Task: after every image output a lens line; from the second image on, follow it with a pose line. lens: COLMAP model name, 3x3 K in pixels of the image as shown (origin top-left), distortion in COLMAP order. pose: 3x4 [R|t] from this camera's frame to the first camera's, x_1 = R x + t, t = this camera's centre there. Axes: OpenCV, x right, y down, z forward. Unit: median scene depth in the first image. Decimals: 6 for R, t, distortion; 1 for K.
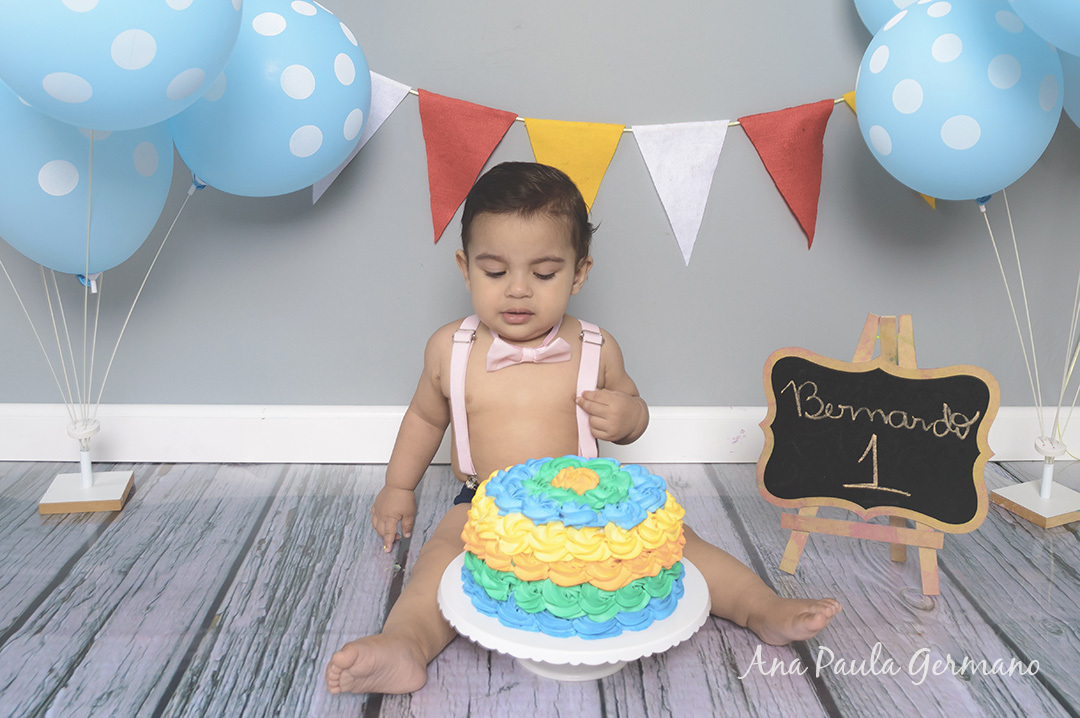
lens RADIAL K [[1040.8, 0, 590.6], [0, 1040.8, 339.5], [0, 0, 1]] dist [-0.087182, 0.014564]
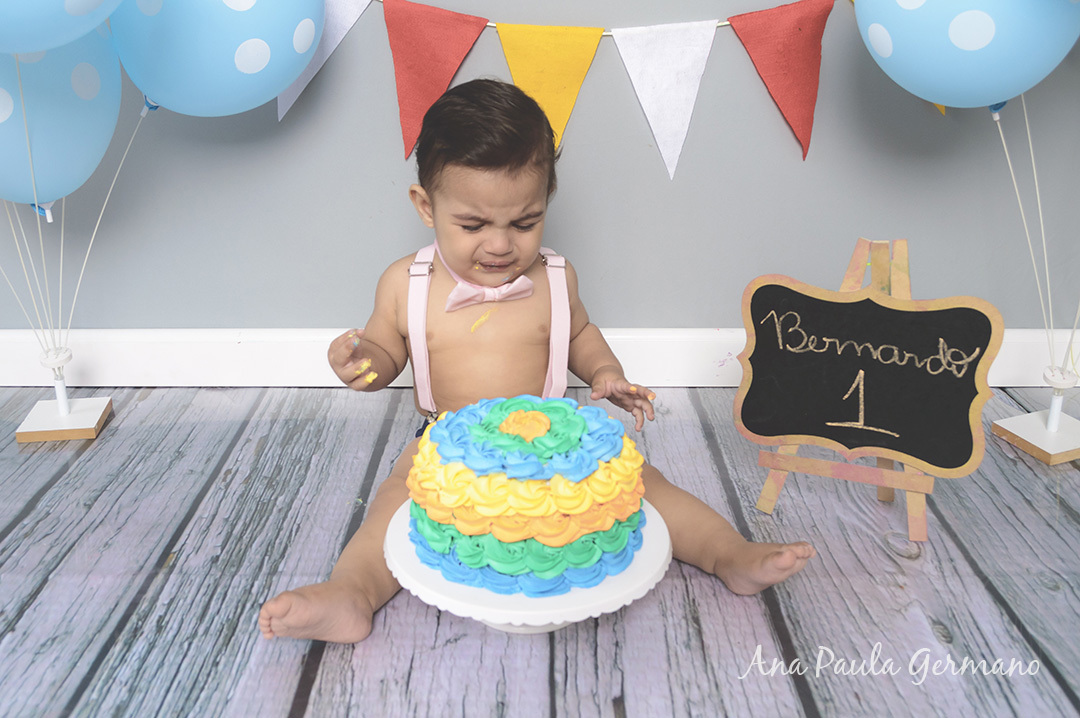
lens RADIAL K [[992.1, 0, 524.5], [0, 992.1, 372.2], [0, 0, 1]] dist [-0.077009, 0.002432]
pose [[0.995902, 0.003426, -0.090376, 0.056360], [0.008822, 0.990838, 0.134771, -0.027395], [0.090010, -0.135016, 0.986747, 0.112225]]
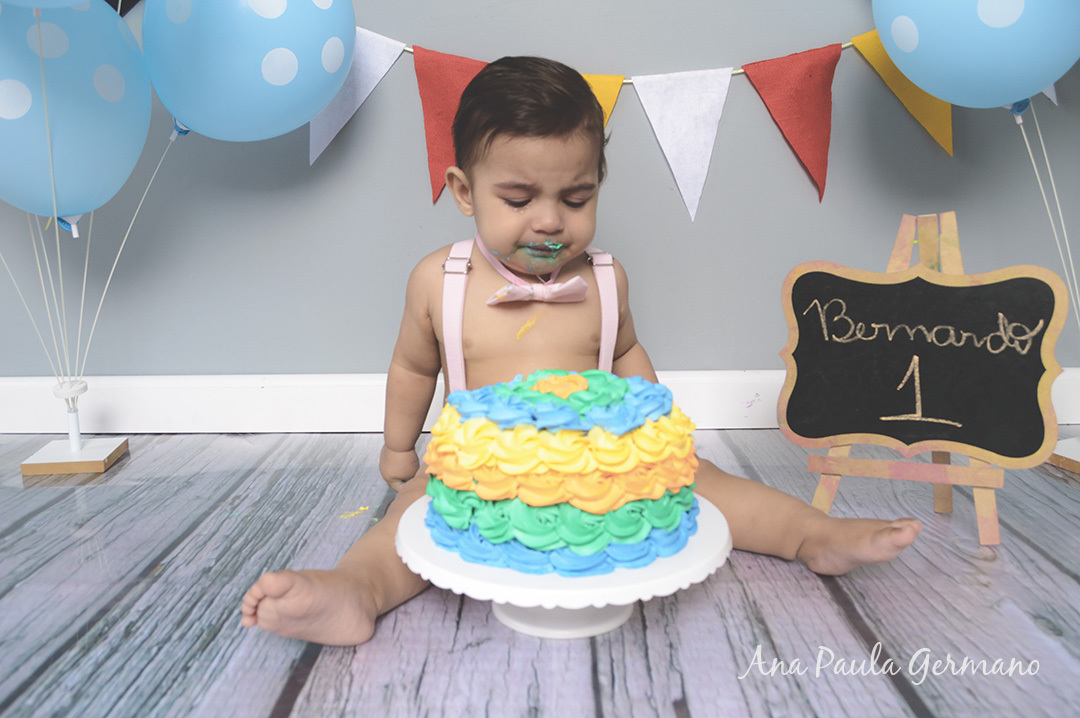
lens RADIAL K [[858.4, 0, 552.9], [0, 858.4, 362.5], [0, 0, 1]] dist [-0.082559, 0.009996]
pose [[0.996778, -0.021265, -0.077336, 0.029188], [0.017651, 0.998734, -0.047112, 0.128419], [0.078240, 0.045595, 0.995891, 0.283978]]
